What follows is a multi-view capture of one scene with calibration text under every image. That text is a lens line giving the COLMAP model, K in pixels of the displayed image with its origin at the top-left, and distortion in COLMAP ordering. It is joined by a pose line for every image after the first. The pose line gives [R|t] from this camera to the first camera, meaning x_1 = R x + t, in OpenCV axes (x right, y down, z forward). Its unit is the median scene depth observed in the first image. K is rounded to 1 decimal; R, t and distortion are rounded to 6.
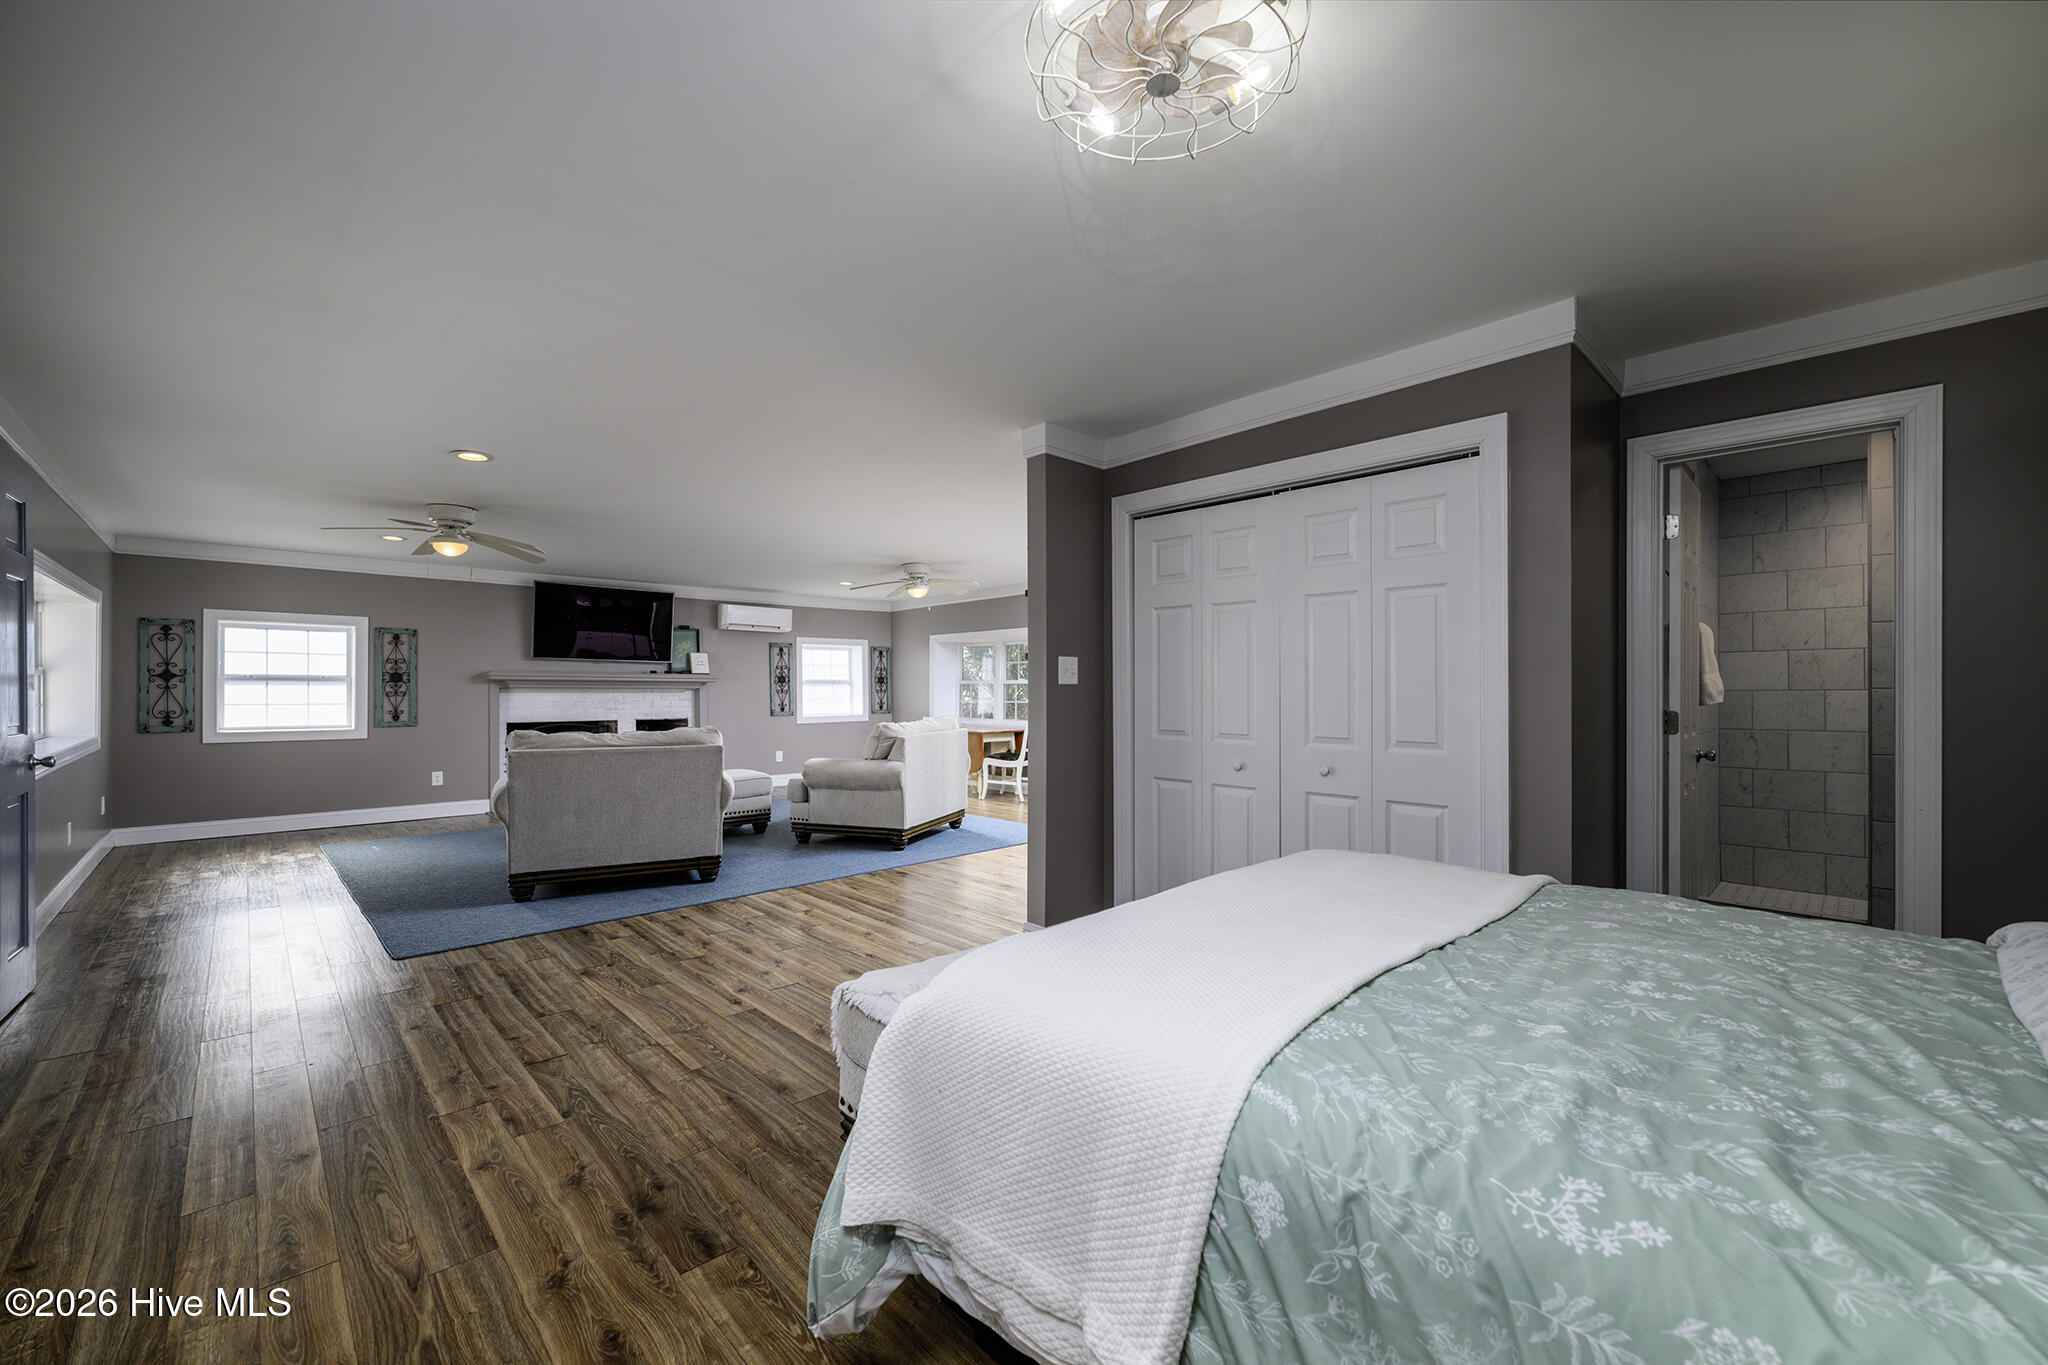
lens RADIAL K [[816.7, 0, 1022.7], [0, 816.7, 689.0], [0, 0, 1]] dist [-0.000126, 0.000534]
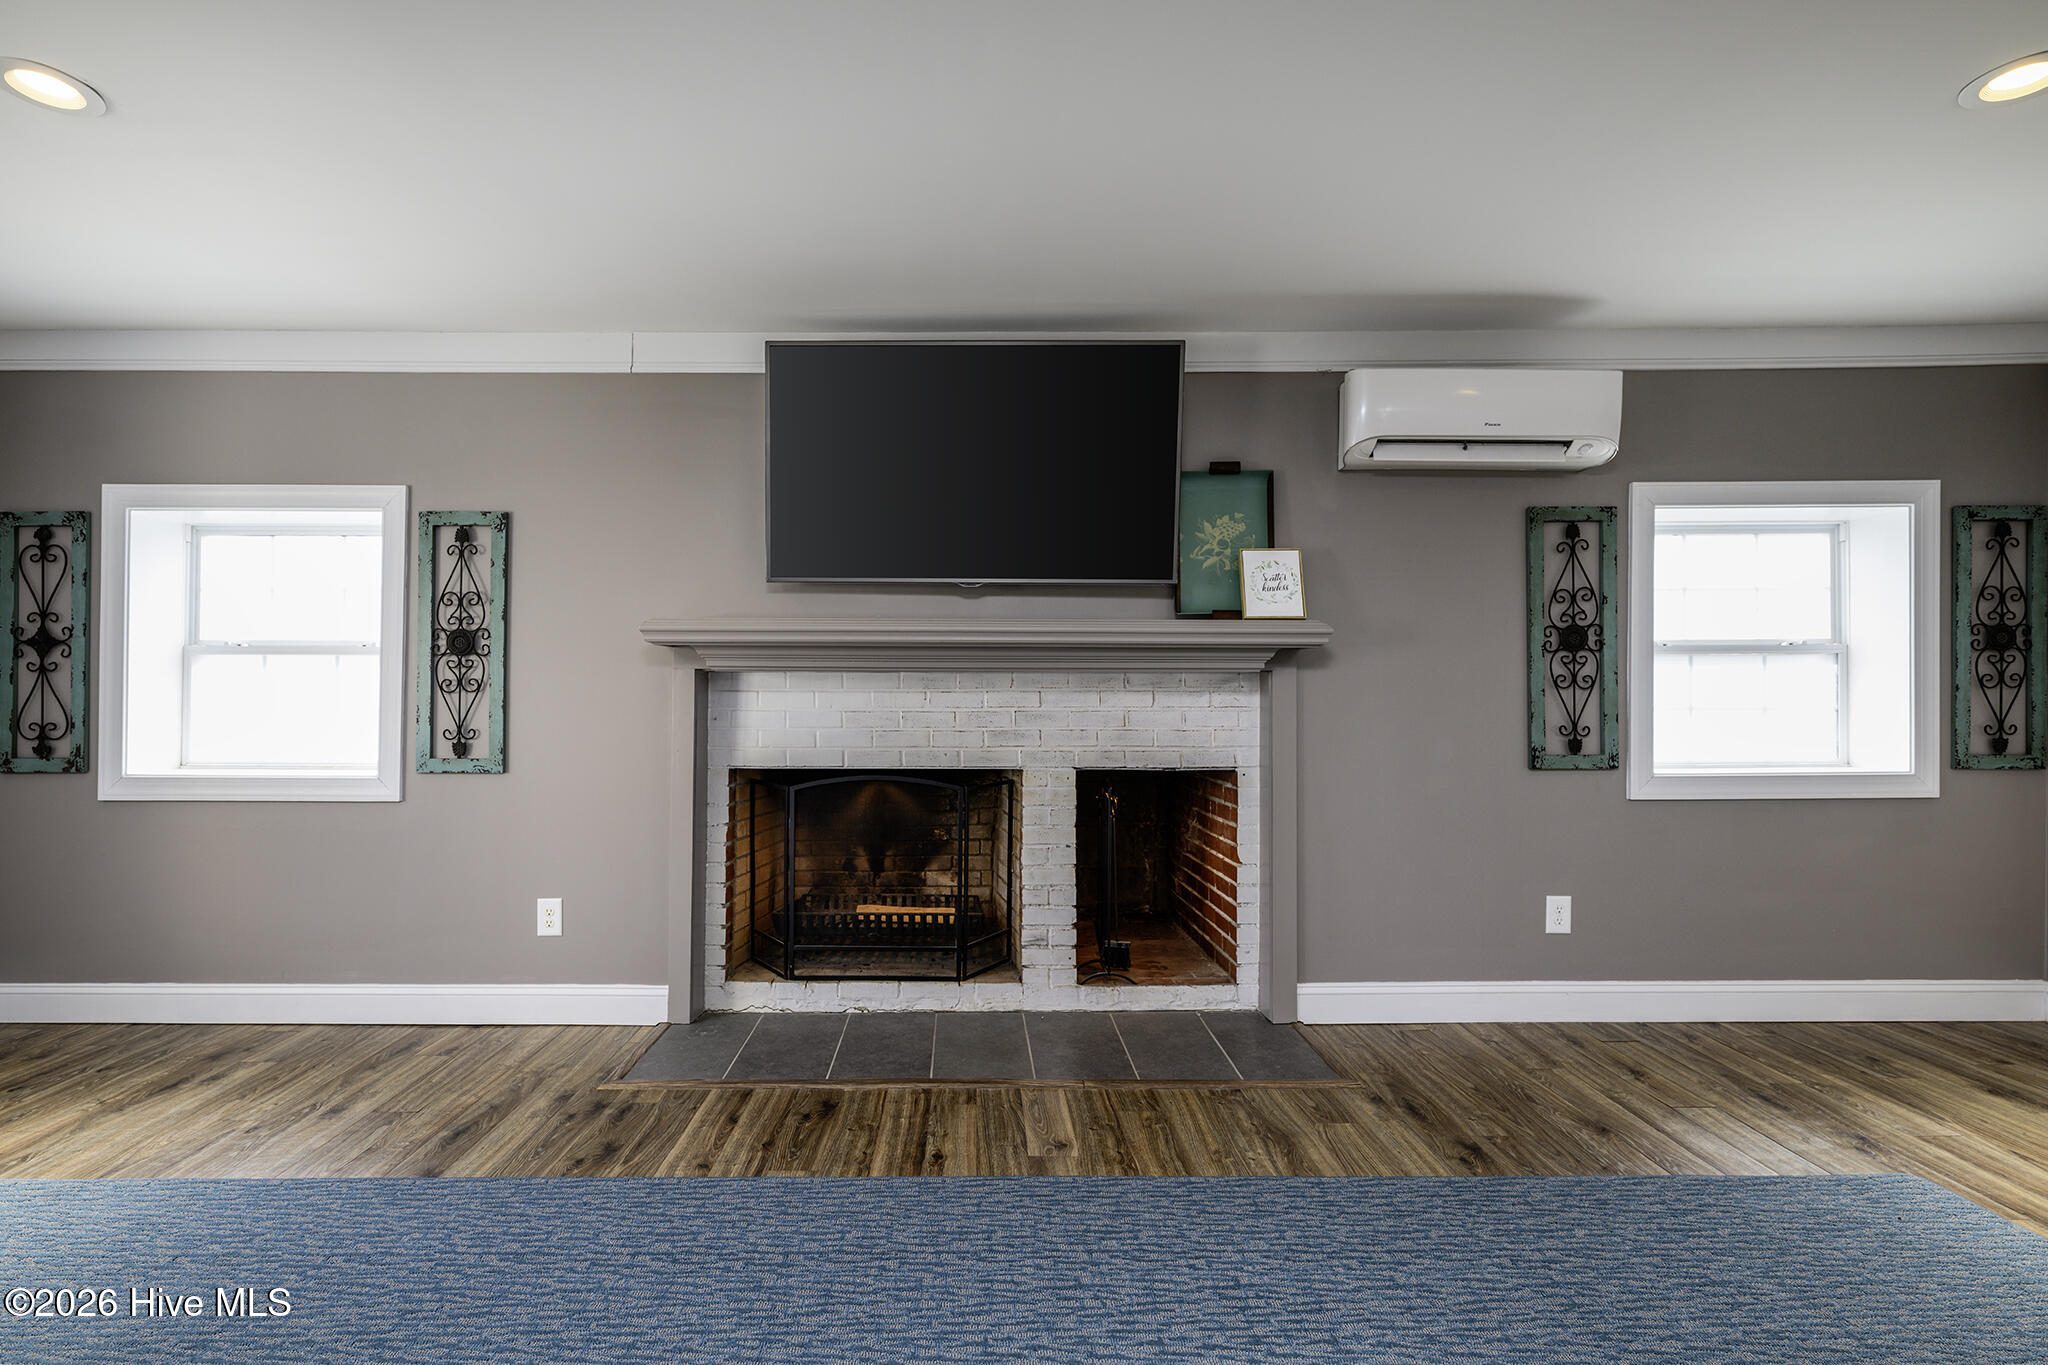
lens RADIAL K [[971.6, 0, 966.2], [0, 971.6, 695.3], [0, 0, 1]] dist [-0.001759, 0.000925]
pose [[0.714830, 0.010316, -0.699222, -0.233437], [-0.000082, 0.999892, 0.014668, 0.003040], [0.699298, -0.010427, 0.714754, 0.684071]]
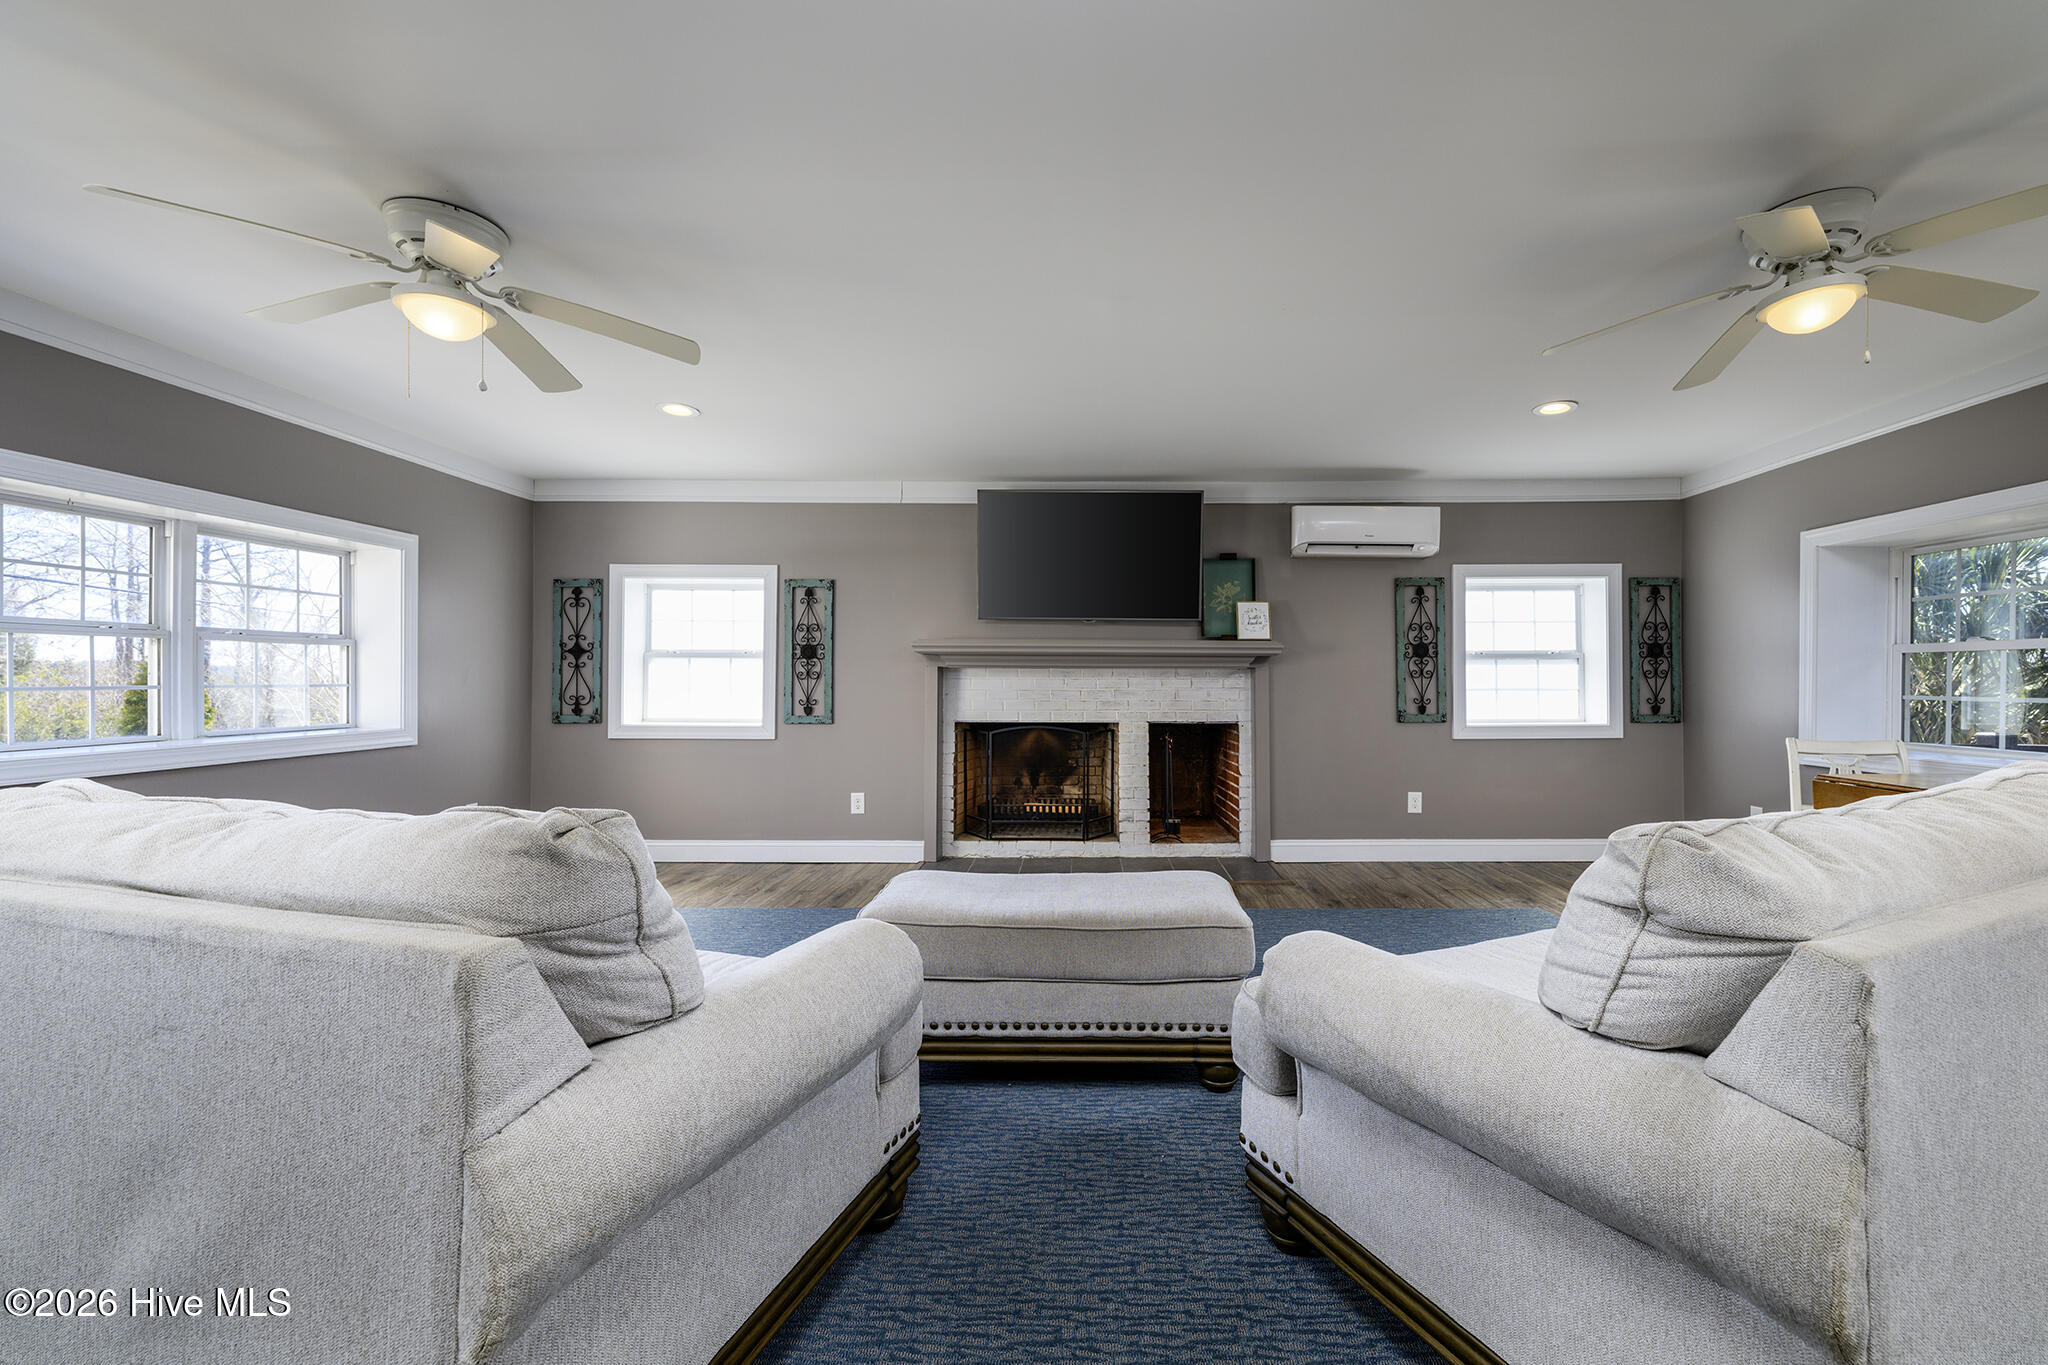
lens RADIAL K [[816.7, 0, 1088.6], [0, 816.7, 674.8], [0, 0, 1]] dist [-0.000126, 0.000534]
pose [[0.717789, 0.005441, -0.696239, -0.100485], [-0.001364, 0.999979, 0.006408, 0.000492], [0.696259, -0.003649, 0.717781, 0.546187]]
